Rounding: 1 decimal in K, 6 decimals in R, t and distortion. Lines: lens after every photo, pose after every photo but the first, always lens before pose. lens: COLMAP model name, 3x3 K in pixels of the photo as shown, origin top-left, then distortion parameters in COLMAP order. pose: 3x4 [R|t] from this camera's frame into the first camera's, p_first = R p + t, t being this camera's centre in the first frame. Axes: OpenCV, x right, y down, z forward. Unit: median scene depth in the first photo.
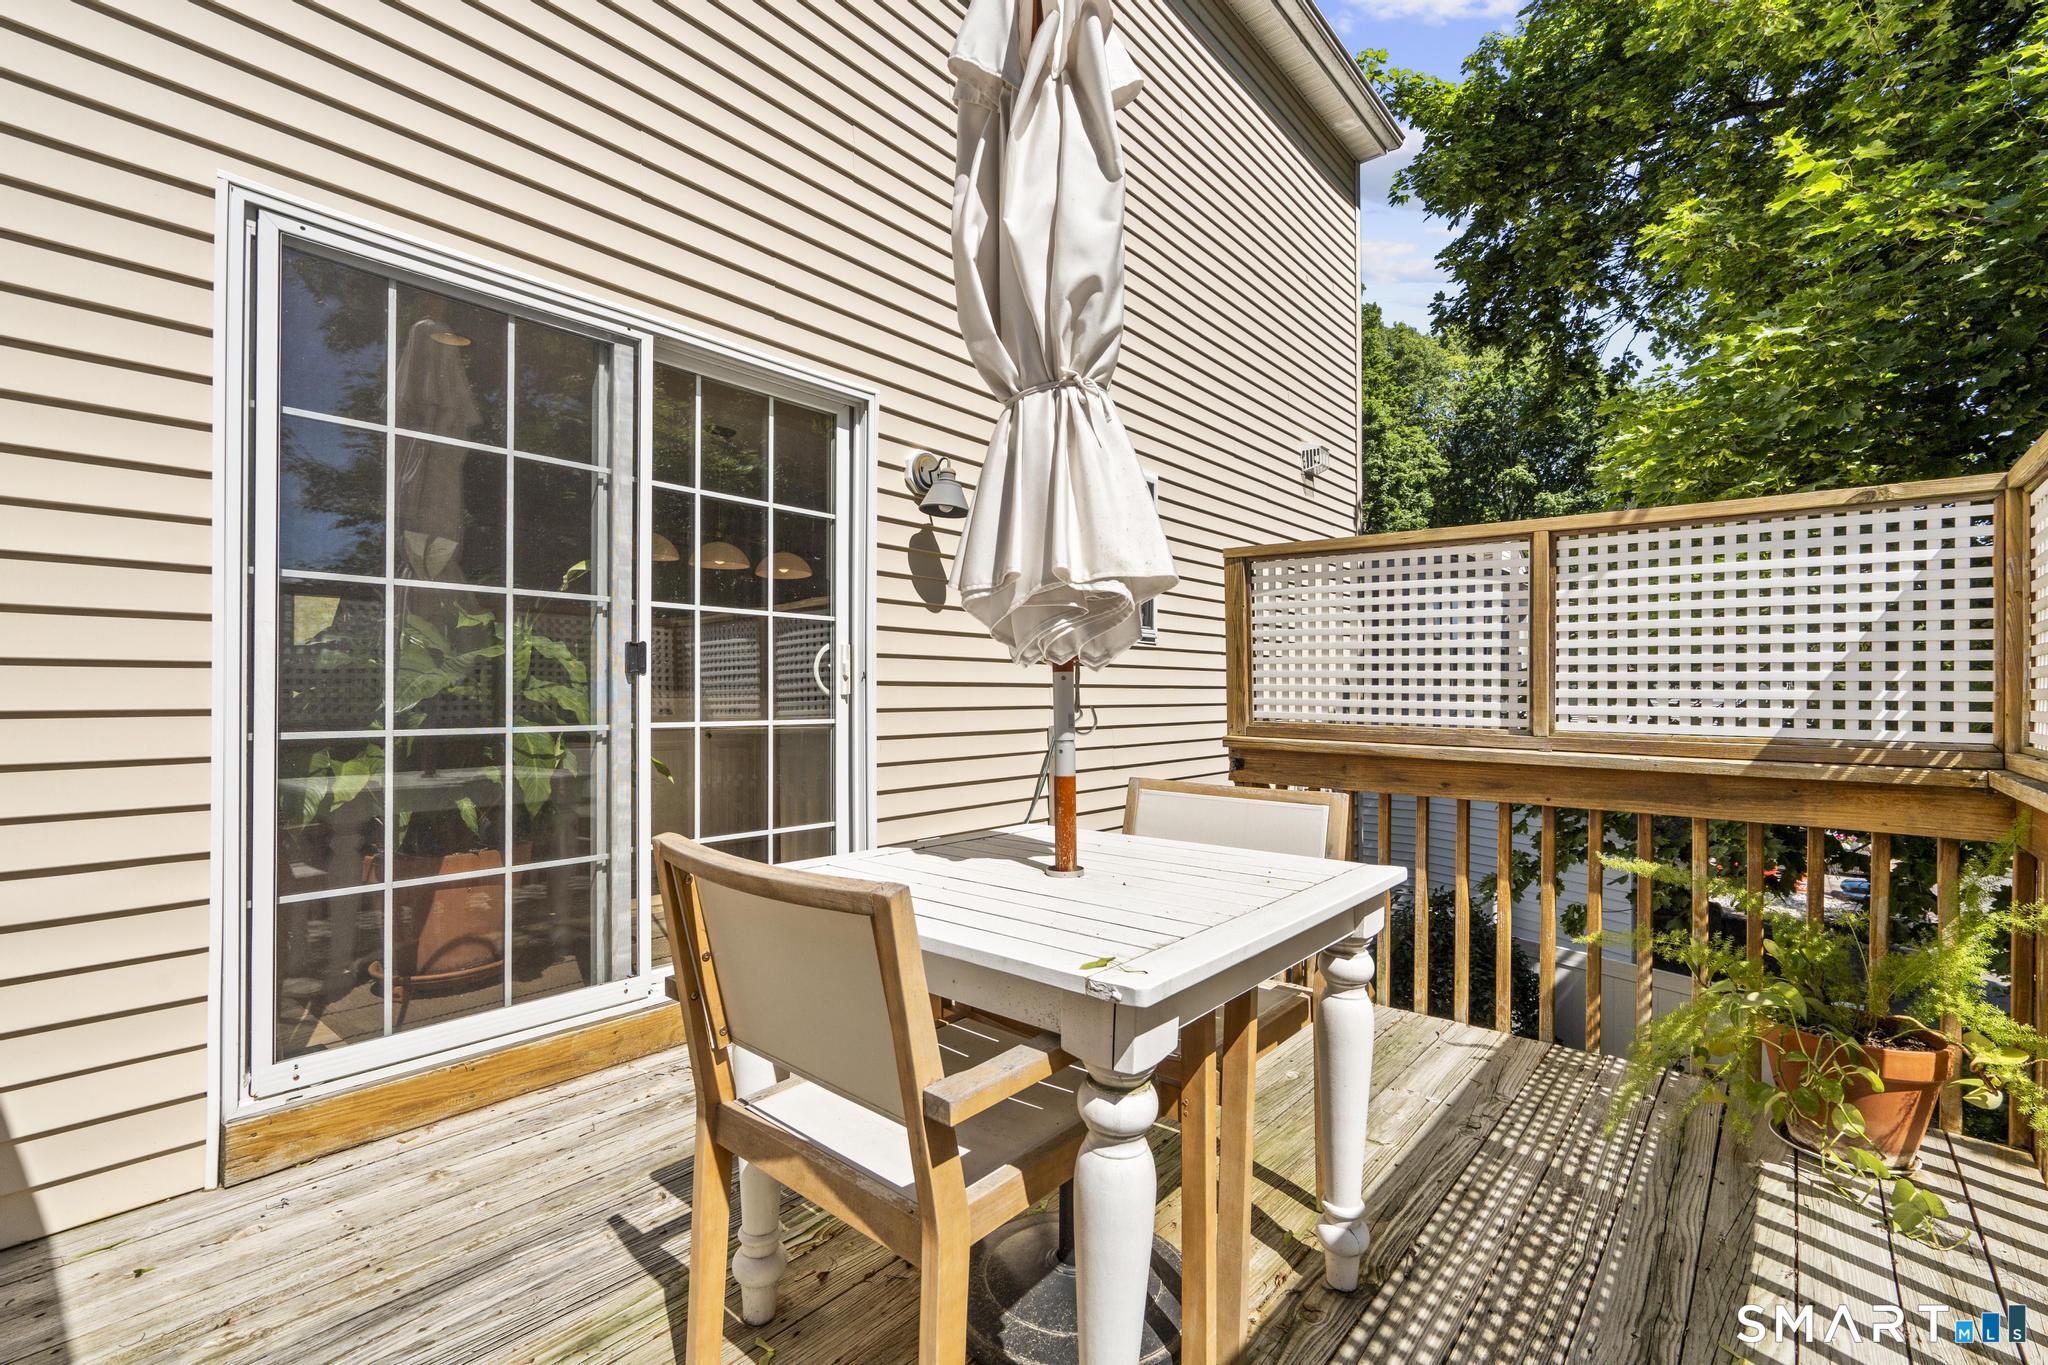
lens RADIAL K [[918.2, 0, 1028.7], [0, 918.2, 691.0], [0, 0, 1]] dist [-0.003949, 0.001617]
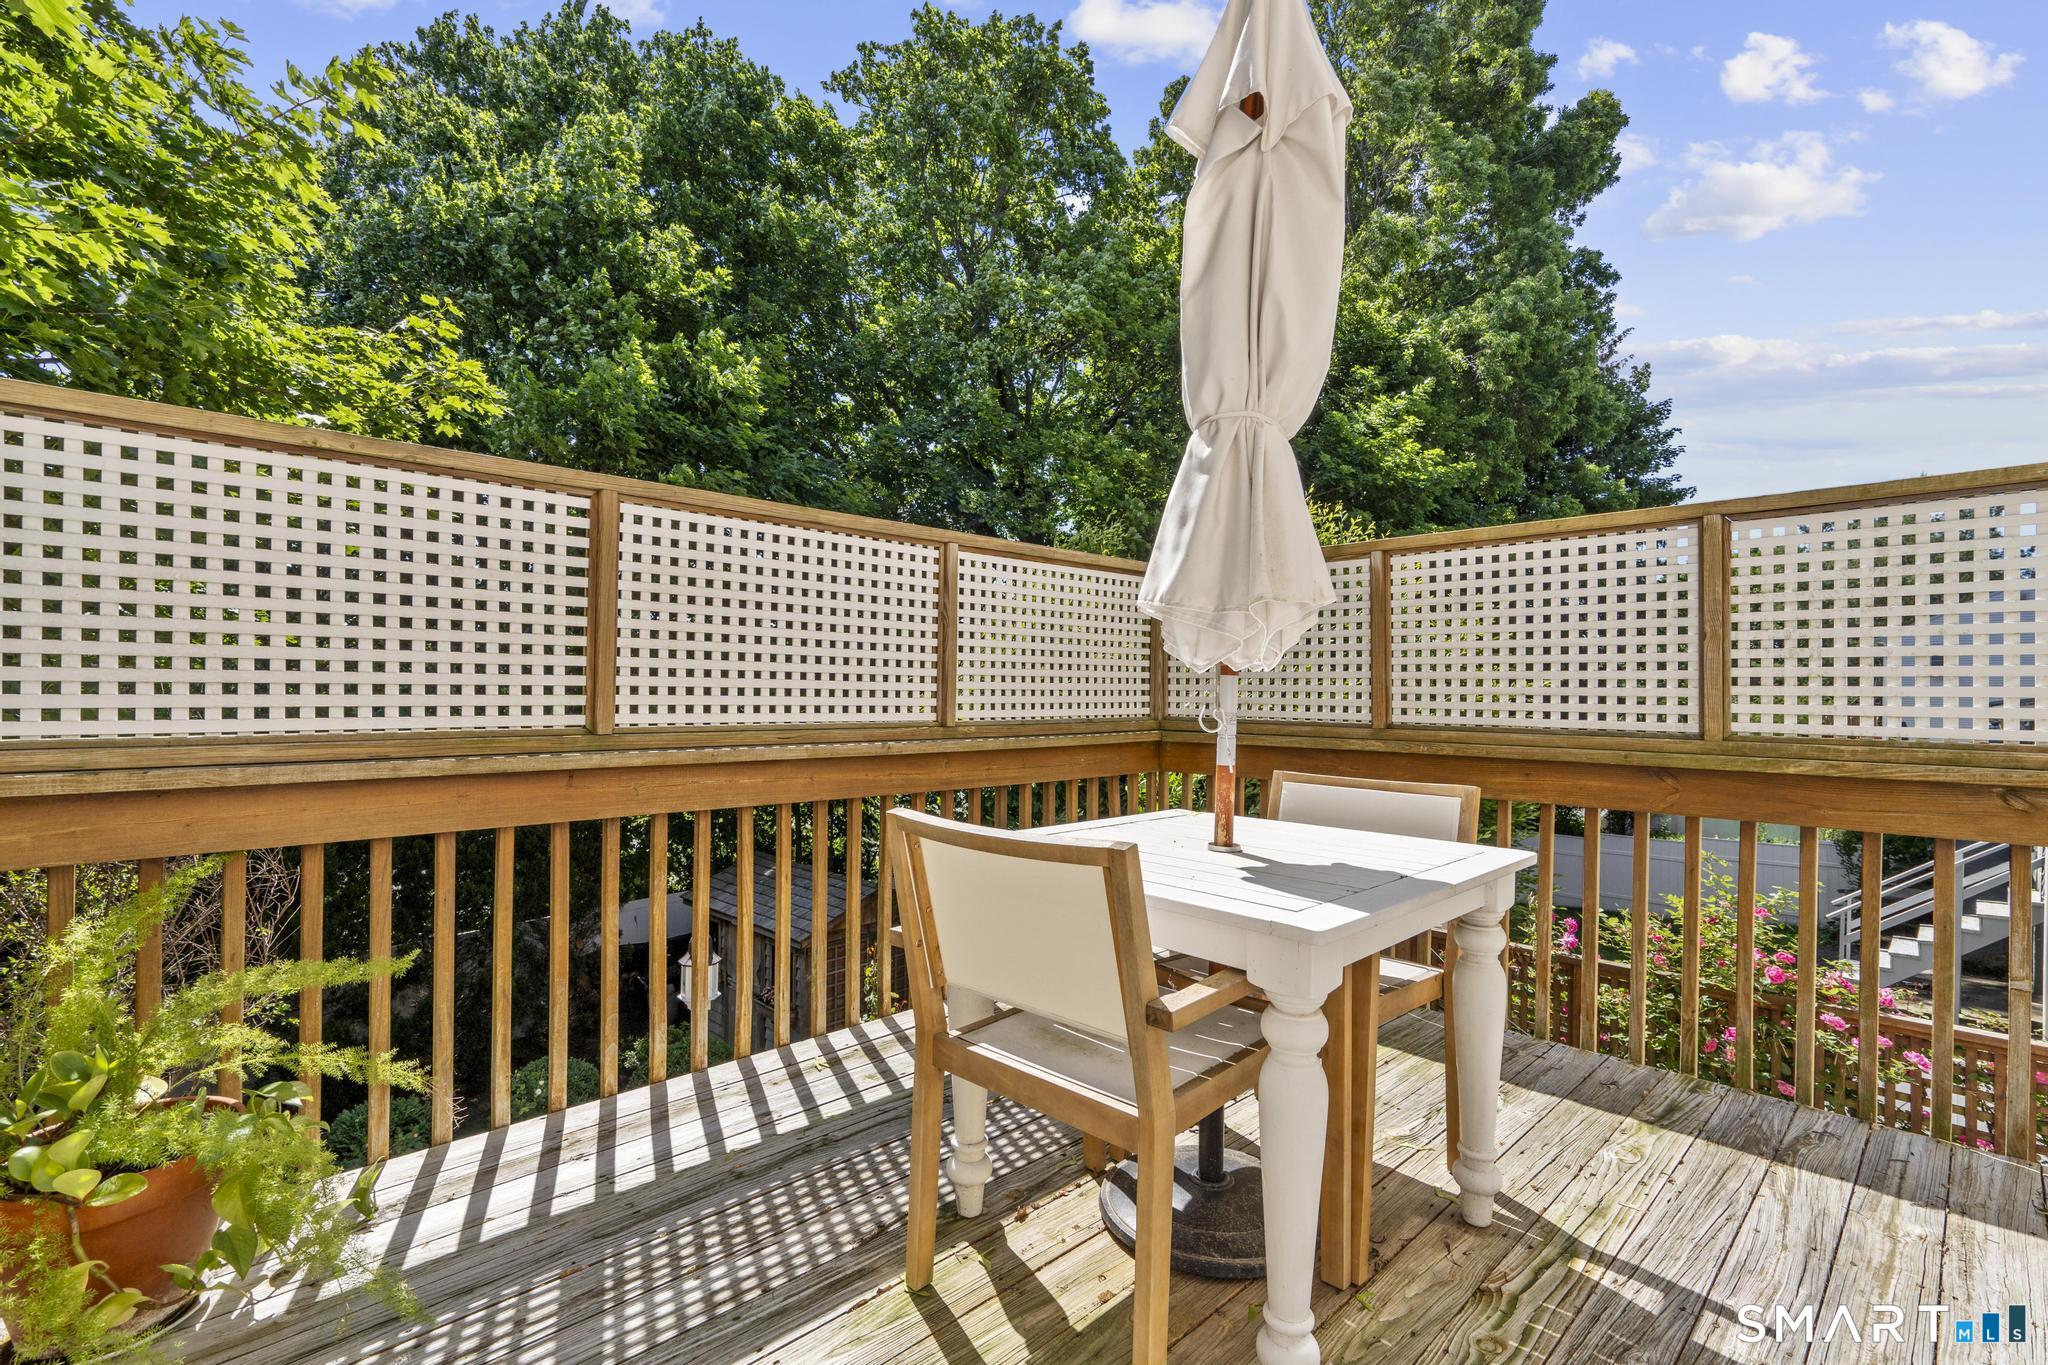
lens RADIAL K [[918.2, 0, 1018.2], [0, 918.2, 681.0], [0, 0, 1]] dist [-0.003949, 0.001617]
pose [[-0.992336, -0.017463, 0.122331, 0.137780], [-0.018702, 0.999785, -0.008985, 0.002435], [-0.122148, -0.011204, -0.992449, 1.852792]]
